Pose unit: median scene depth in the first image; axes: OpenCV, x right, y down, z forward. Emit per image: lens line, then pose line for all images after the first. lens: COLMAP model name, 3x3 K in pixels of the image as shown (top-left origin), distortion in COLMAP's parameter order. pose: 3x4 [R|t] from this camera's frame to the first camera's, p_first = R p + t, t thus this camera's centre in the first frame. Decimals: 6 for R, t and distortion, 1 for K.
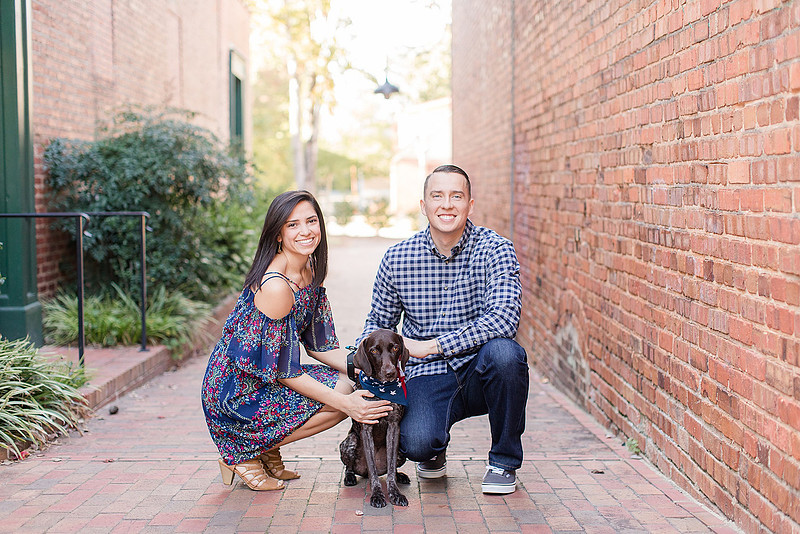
lens RADIAL K [[1606.7, 0, 424.7], [0, 1606.7, 266.2], [0, 0, 1]] dist [-0.004665, 0.076356]
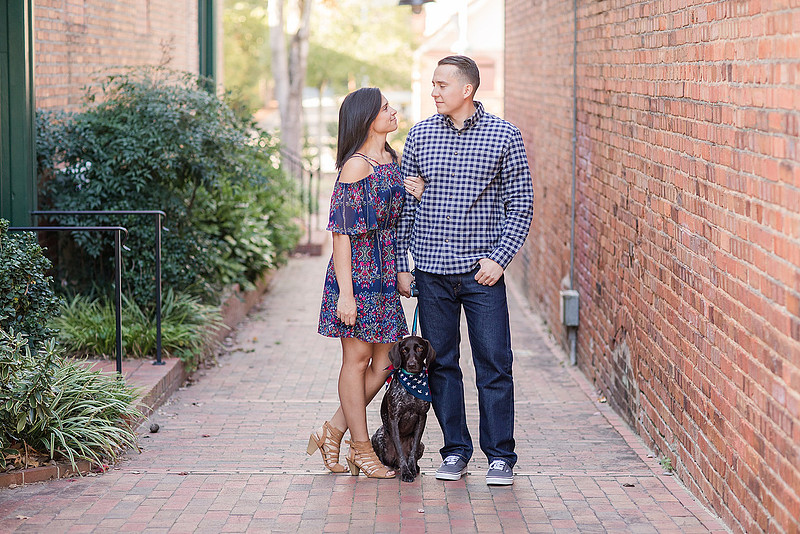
lens RADIAL K [[3107.2, 0, 400.0], [0, 3107.2, 267.0], [0, 0, 1]] dist [-0.000592, -1.344821]
pose [[0.999818, 0.005497, -0.018258, -0.008087], [-0.004883, 0.999427, 0.033508, -0.060889], [0.018432, -0.033413, 0.999272, -0.739862]]
